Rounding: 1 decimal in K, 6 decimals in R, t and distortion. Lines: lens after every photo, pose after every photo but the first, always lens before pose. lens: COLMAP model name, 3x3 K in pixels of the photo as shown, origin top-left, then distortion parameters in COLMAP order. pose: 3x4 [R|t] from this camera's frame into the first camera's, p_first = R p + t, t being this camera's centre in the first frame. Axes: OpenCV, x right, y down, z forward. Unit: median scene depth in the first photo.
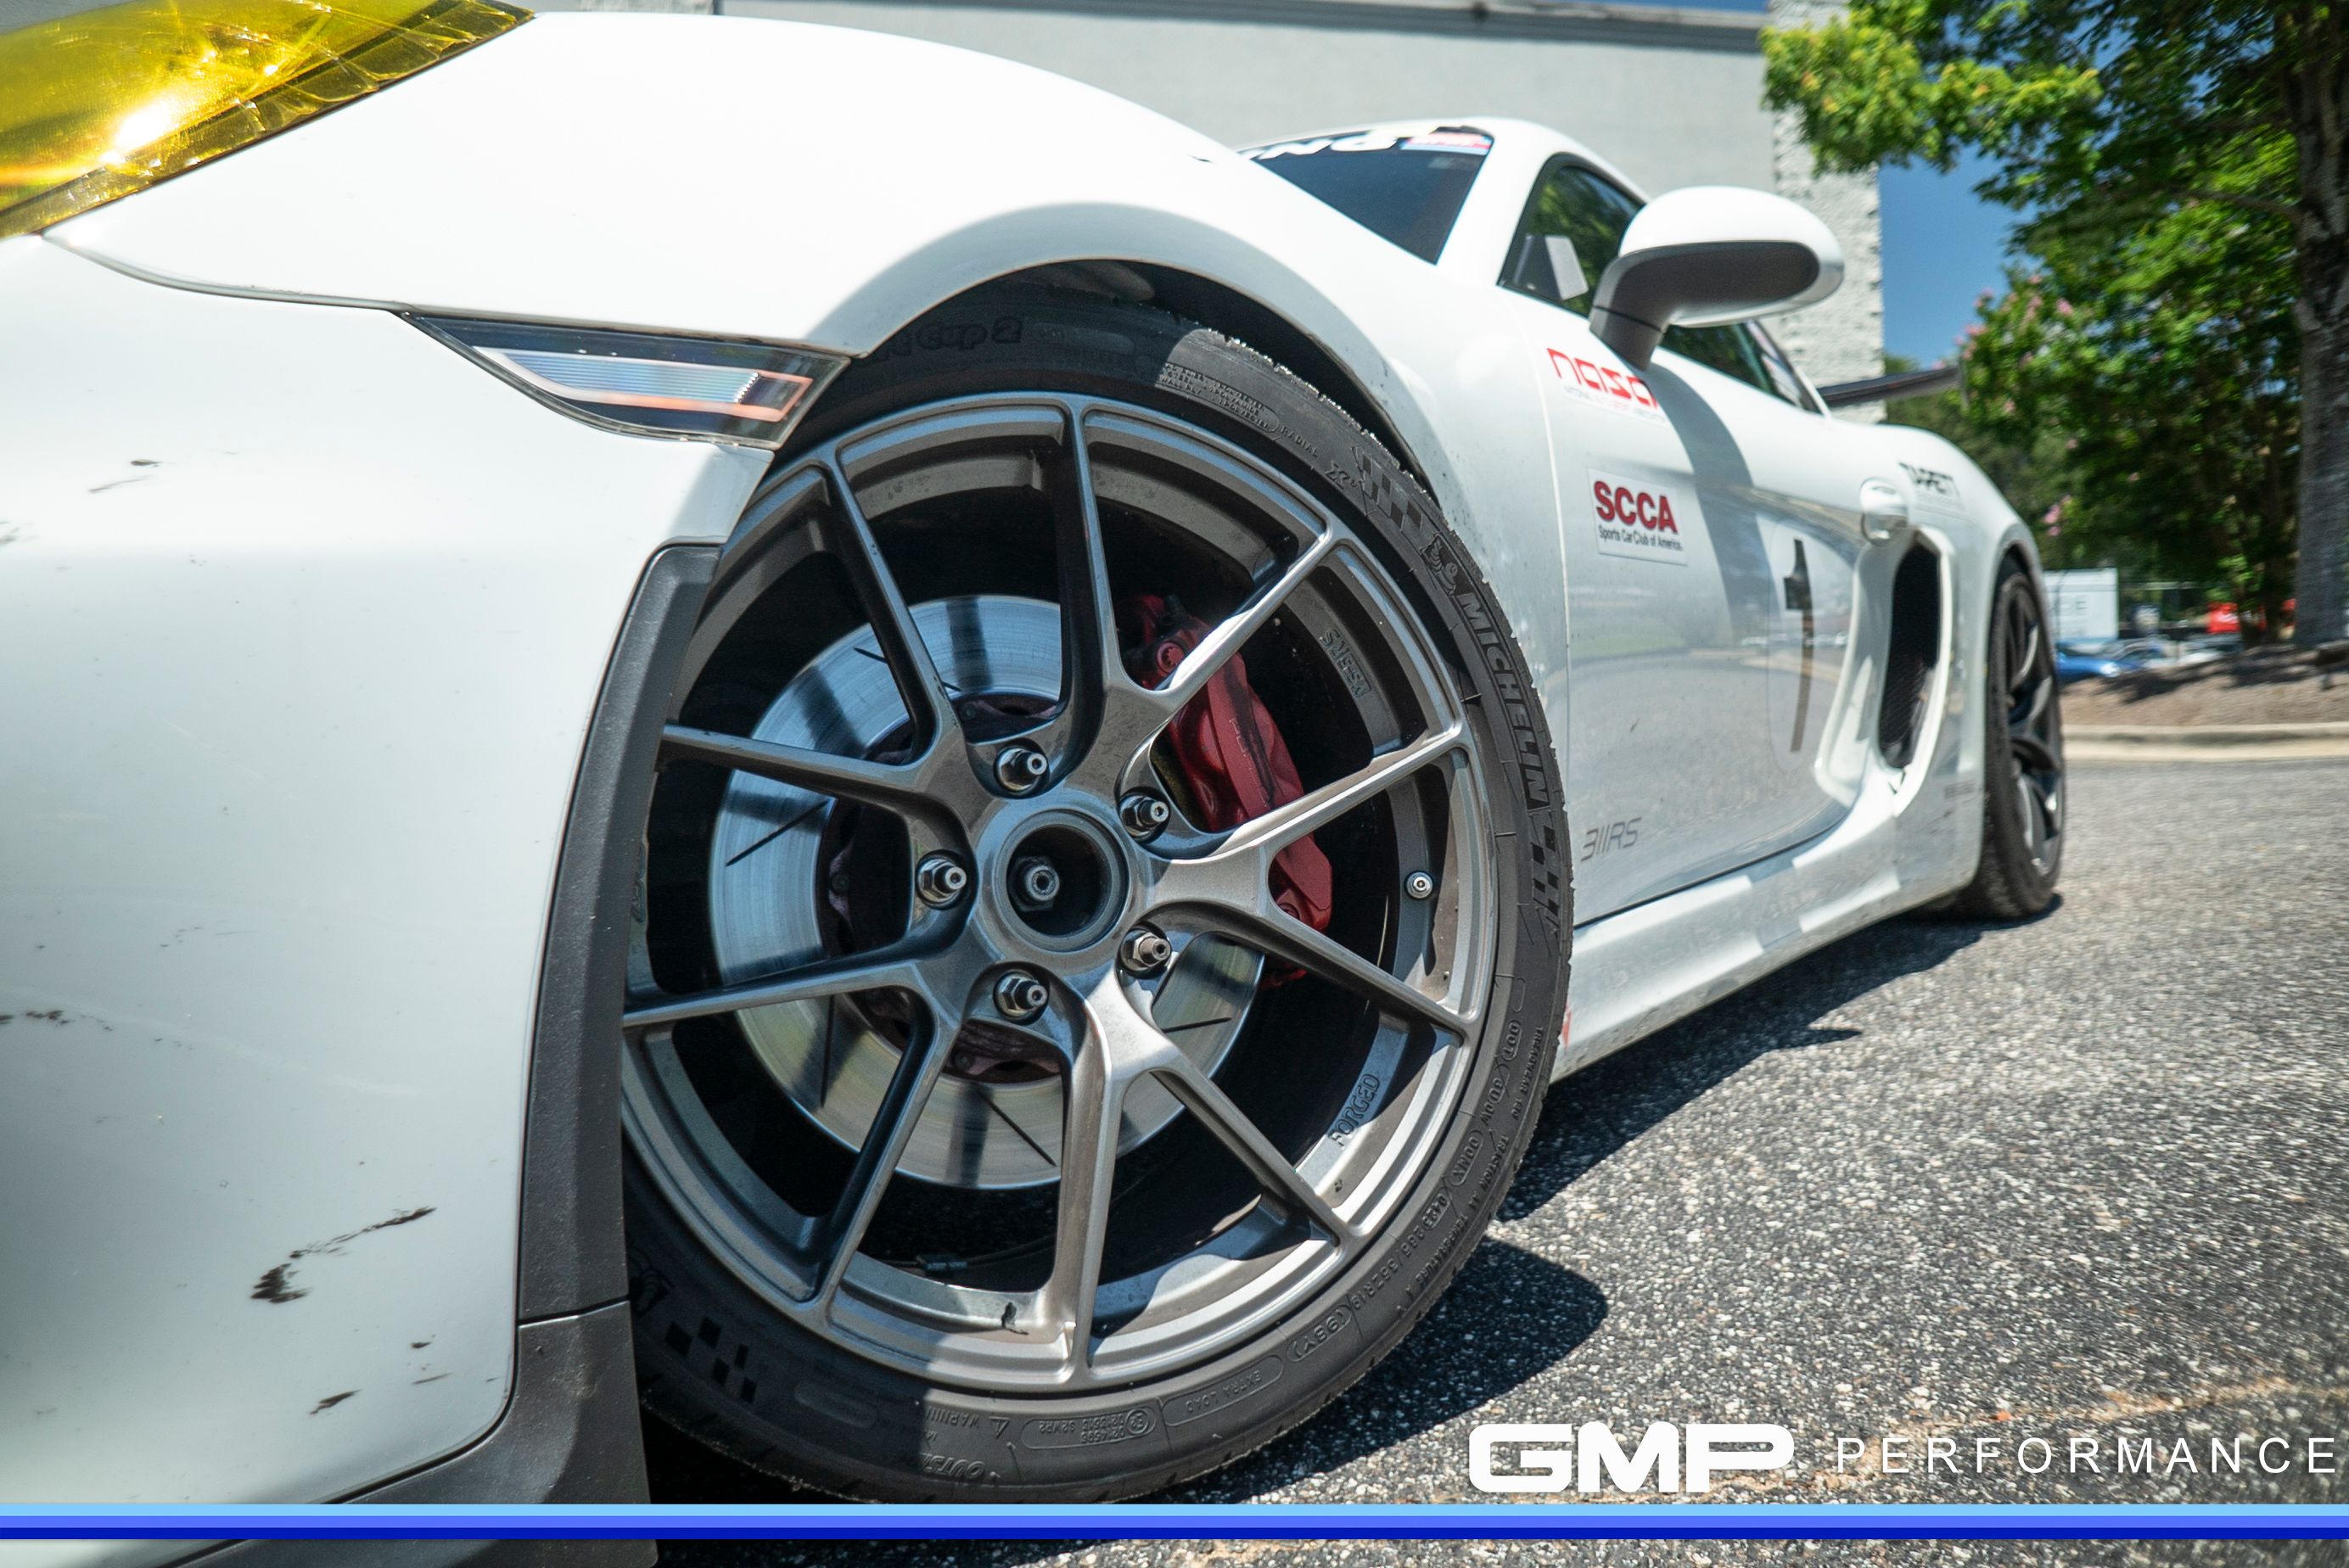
lens RADIAL K [[1599.8, 0, 1167.5], [0, 1599.8, 785.4], [0, 0, 1]] dist [-0.067647, 0.093958]
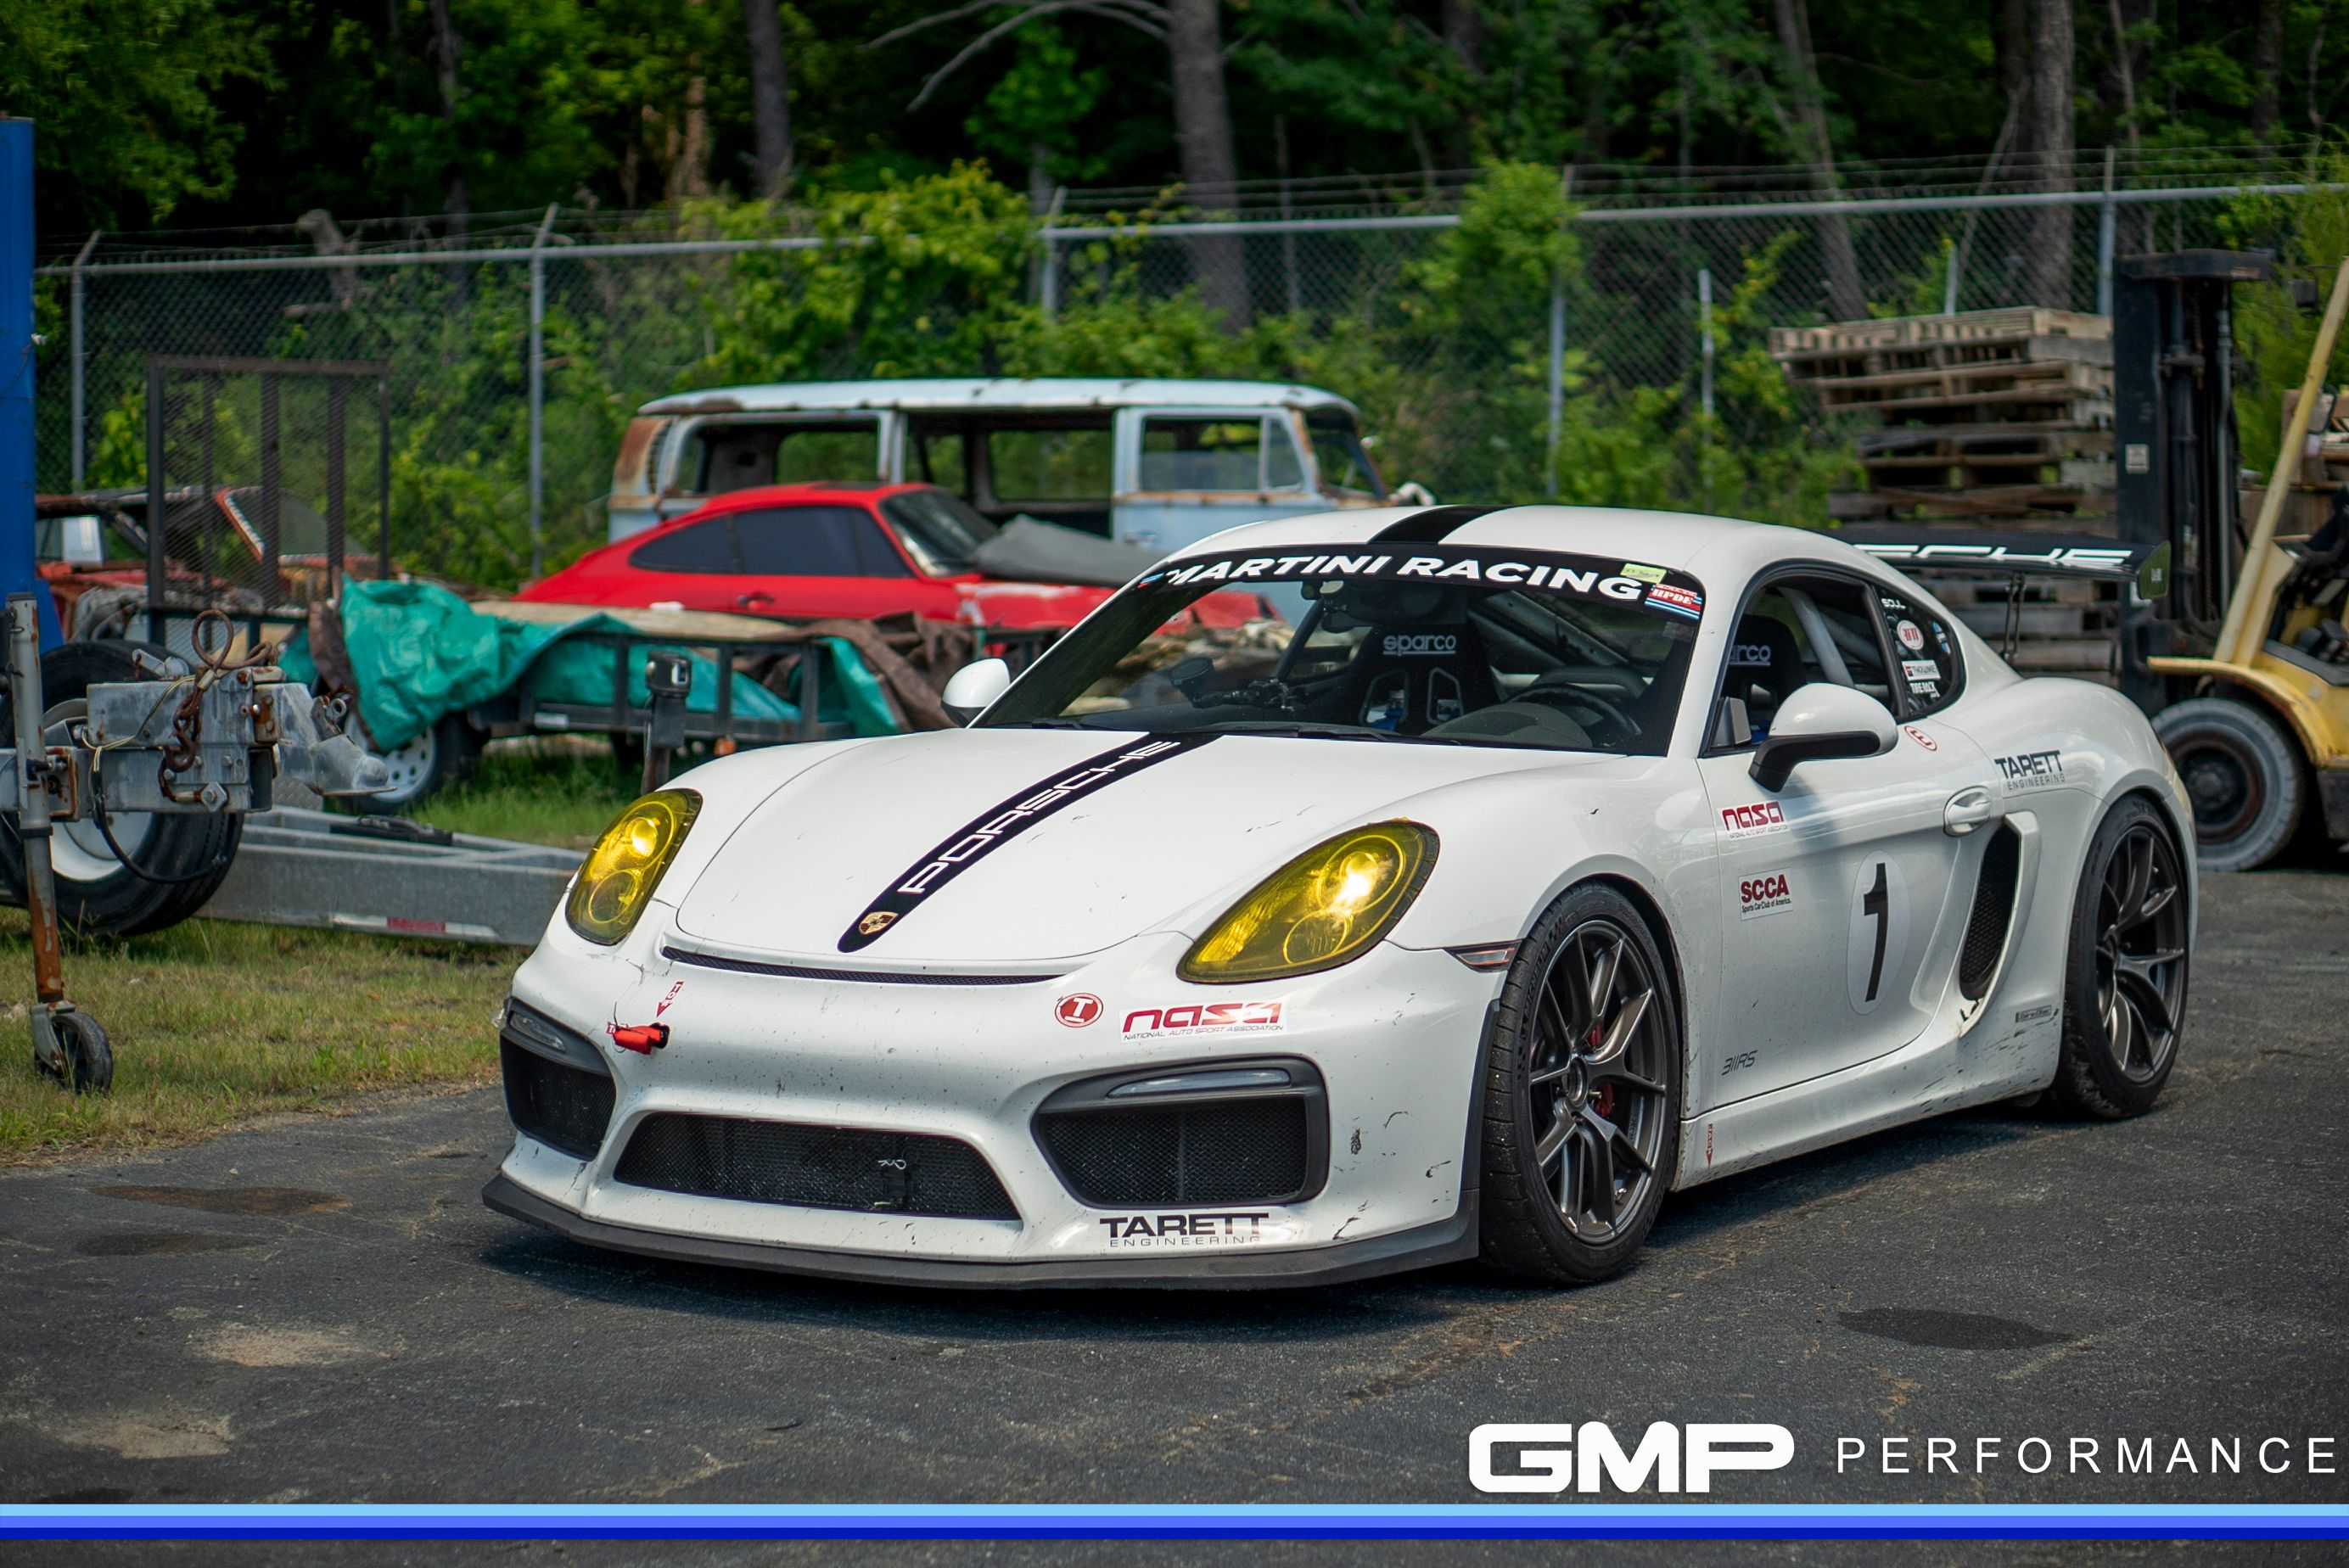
lens RADIAL K [[5039.9, 0, 1174.5], [0, 5039.9, 784.0], [0, 0, 1]] dist [0.076273, -0.377756]
pose [[0.990627, 0.054819, 0.125110, -1.140441], [-0.059192, 0.997749, 0.031505, -0.439557], [-0.123101, -0.038615, 0.991643, -4.786819]]
